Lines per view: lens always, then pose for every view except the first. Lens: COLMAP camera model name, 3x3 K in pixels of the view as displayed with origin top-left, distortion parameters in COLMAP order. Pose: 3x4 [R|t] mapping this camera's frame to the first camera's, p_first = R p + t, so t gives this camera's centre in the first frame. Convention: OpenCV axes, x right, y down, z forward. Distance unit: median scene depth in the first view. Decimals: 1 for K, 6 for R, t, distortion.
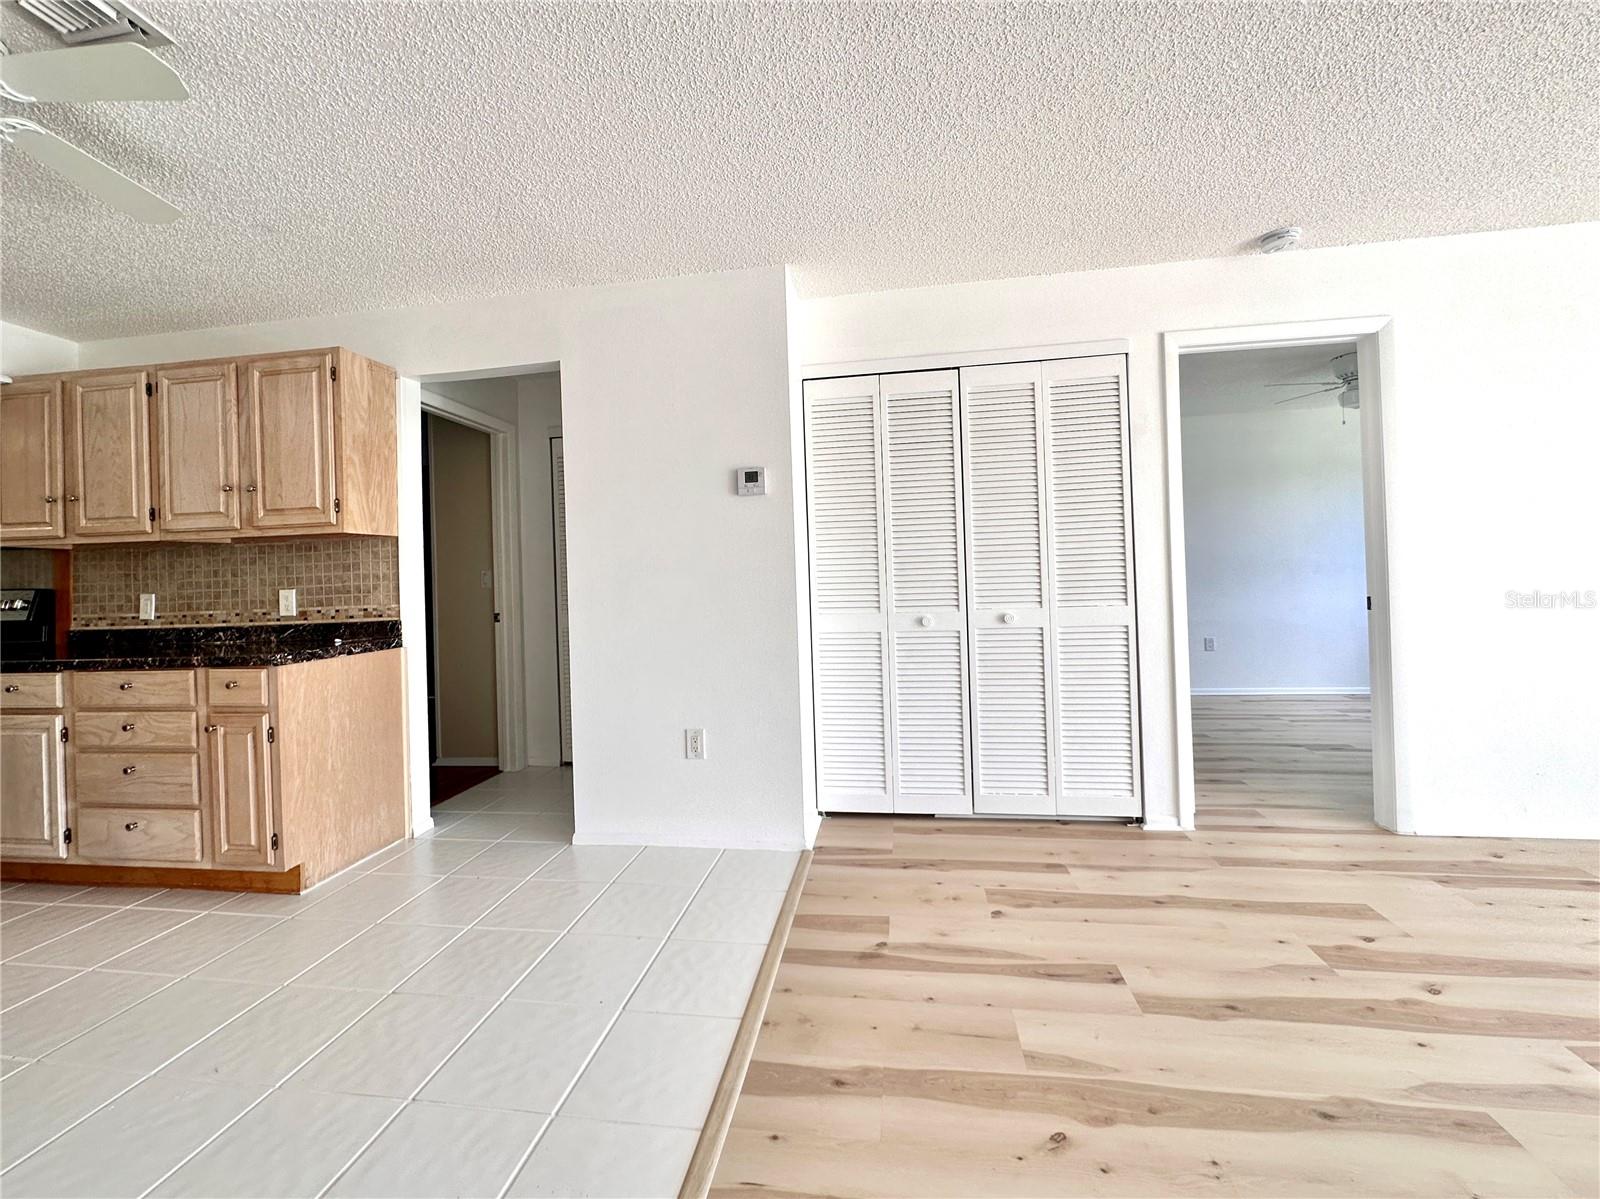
lens RADIAL K [[641.4, 0, 795.4], [0, 641.4, 575.9], [0, 0, 1]] dist [-0.005463, 0.001214]
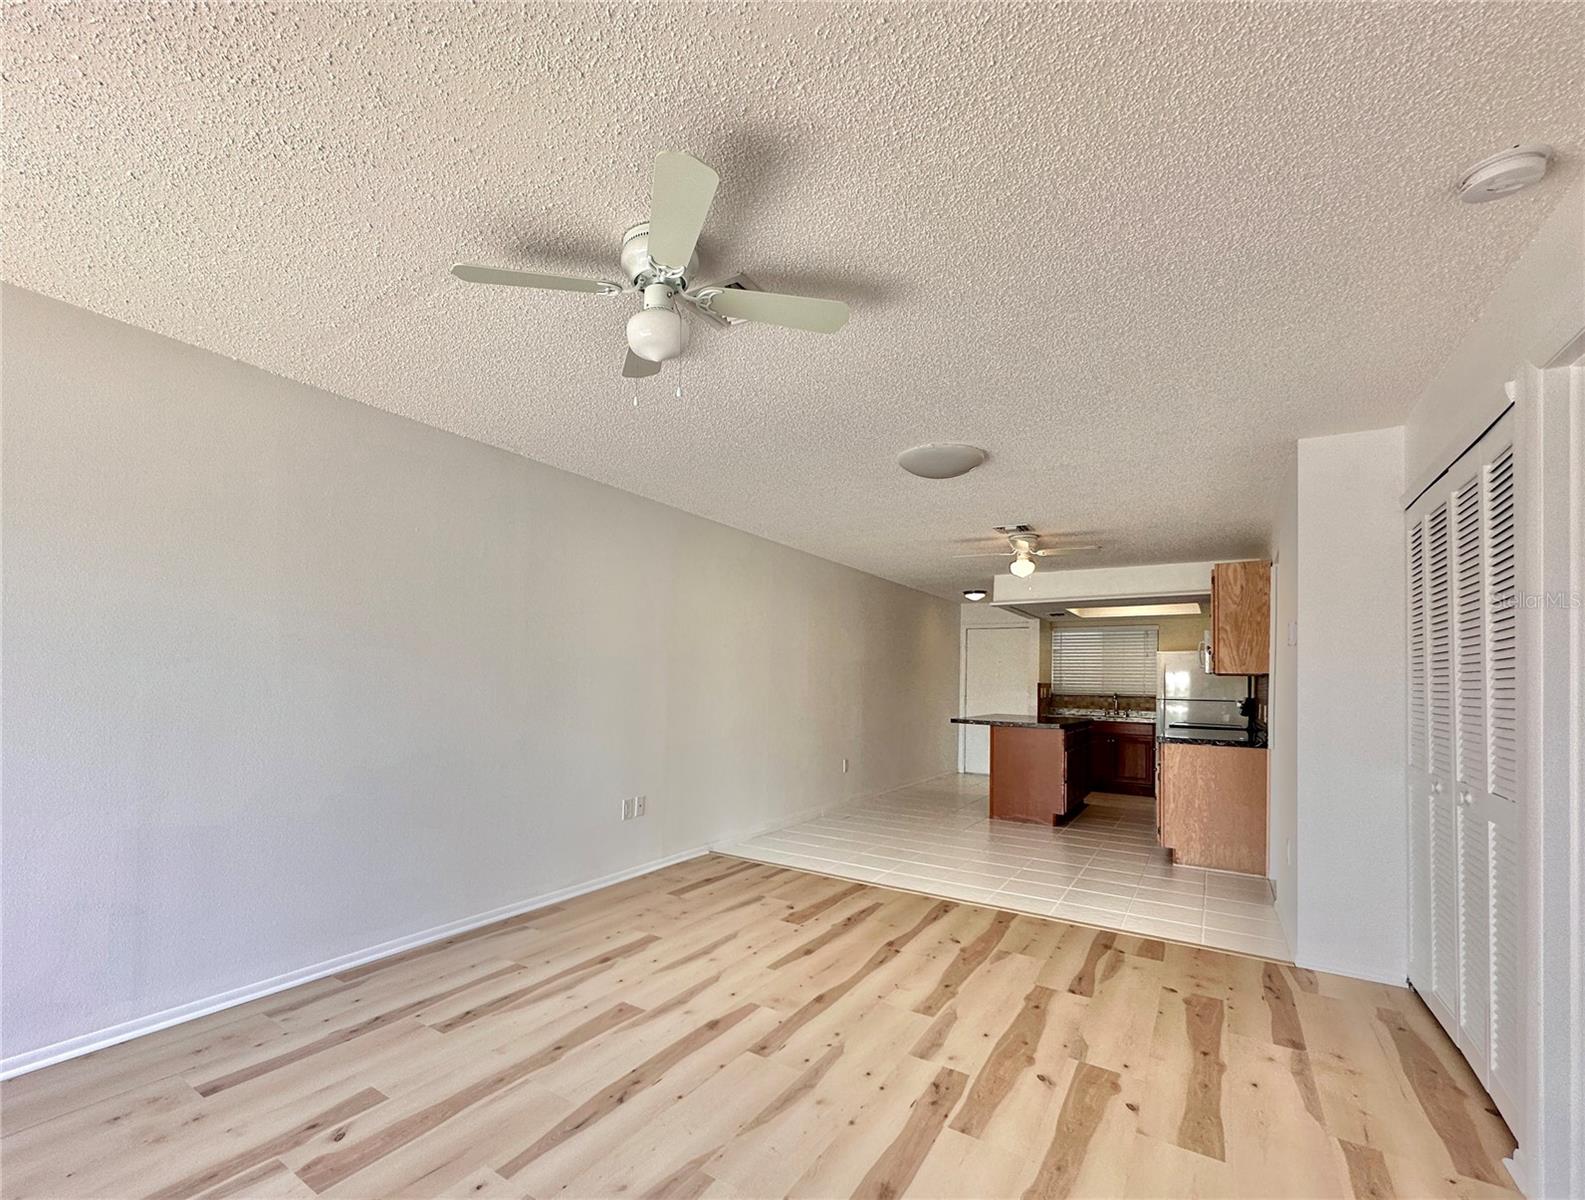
lens RADIAL K [[707.2, 0, 694.8], [0, 707.2, 665.3], [0, 0, 1]] dist [-0.005055, 0.000691]
pose [[-0.467112, 0.003667, -0.884190, 1.501010], [-0.000475, 0.999990, 0.004398, -0.091279], [0.884198, 0.002474, -0.467106, 0.616687]]
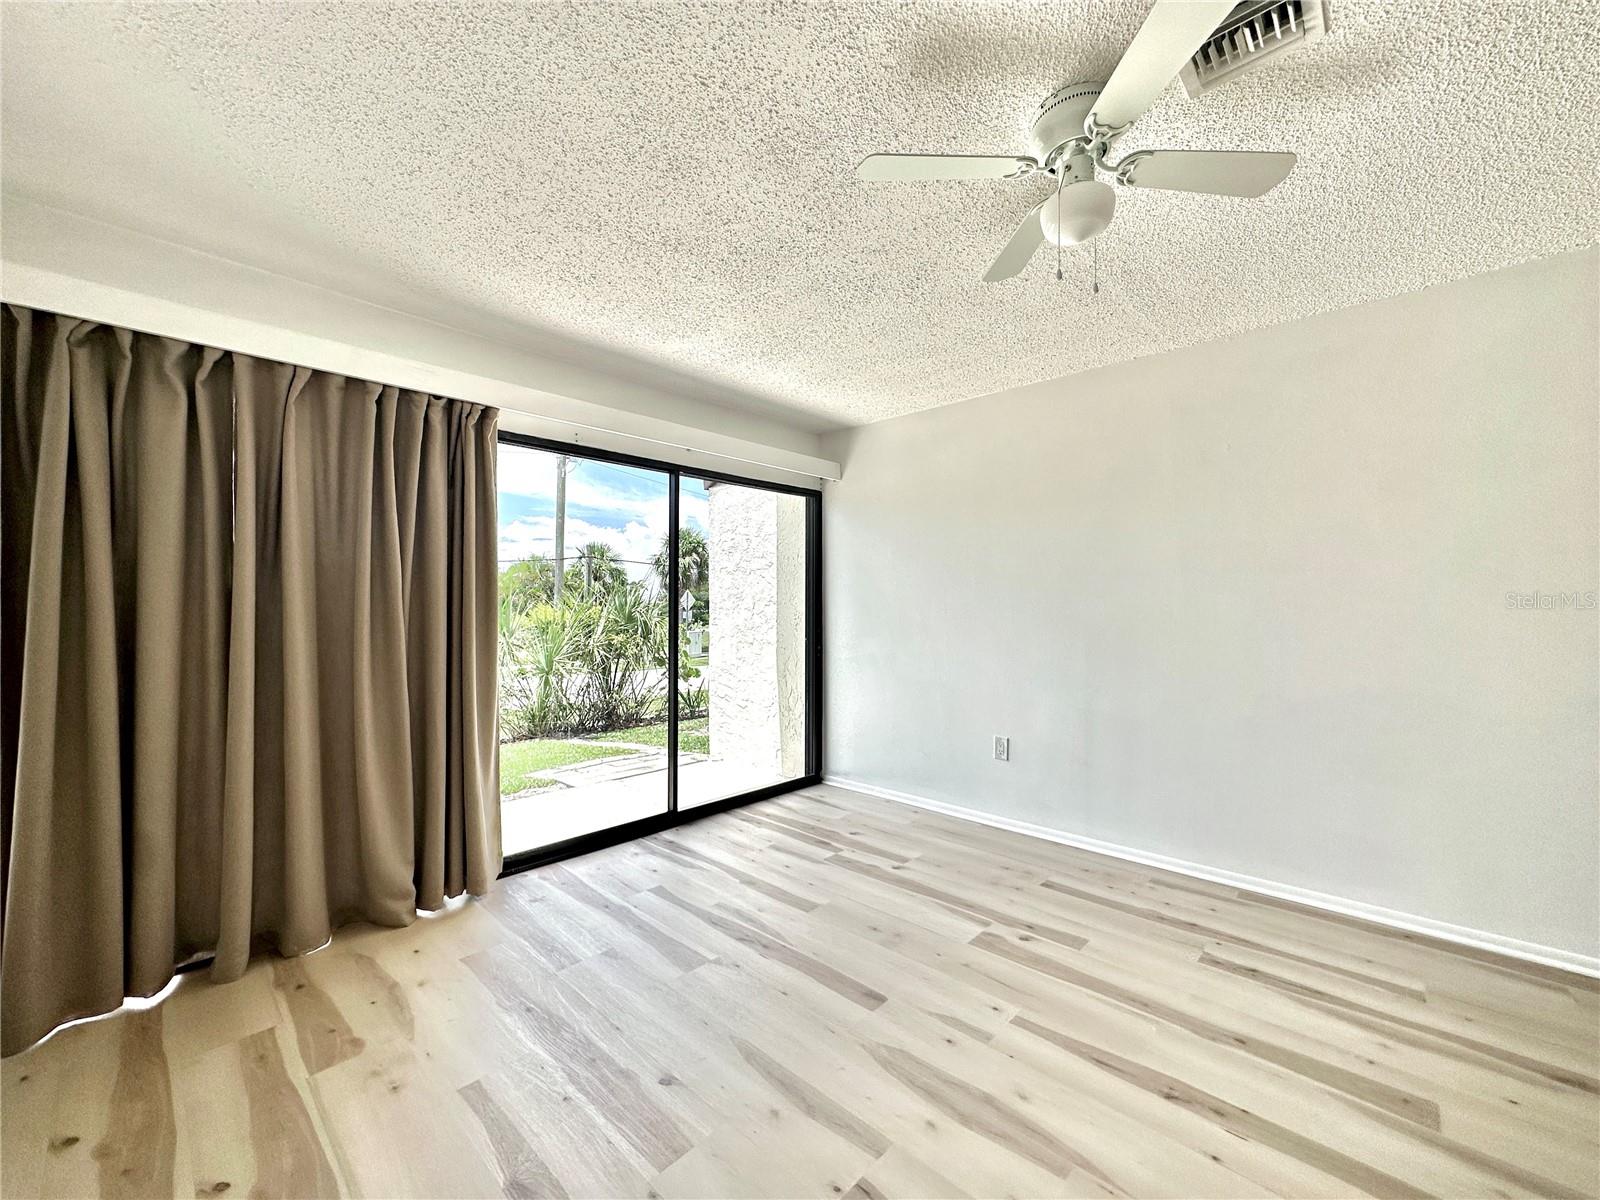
lens RADIAL K [[641.4, 0, 802.4], [0, 641.4, 603.0], [0, 0, 1]] dist [-0.005463, 0.001214]
pose [[-0.820781, 0.031159, 0.570392, 0.804302], [0.021577, 0.999490, -0.023551, -0.059675], [-0.570835, -0.007023, -0.821035, 0.855848]]
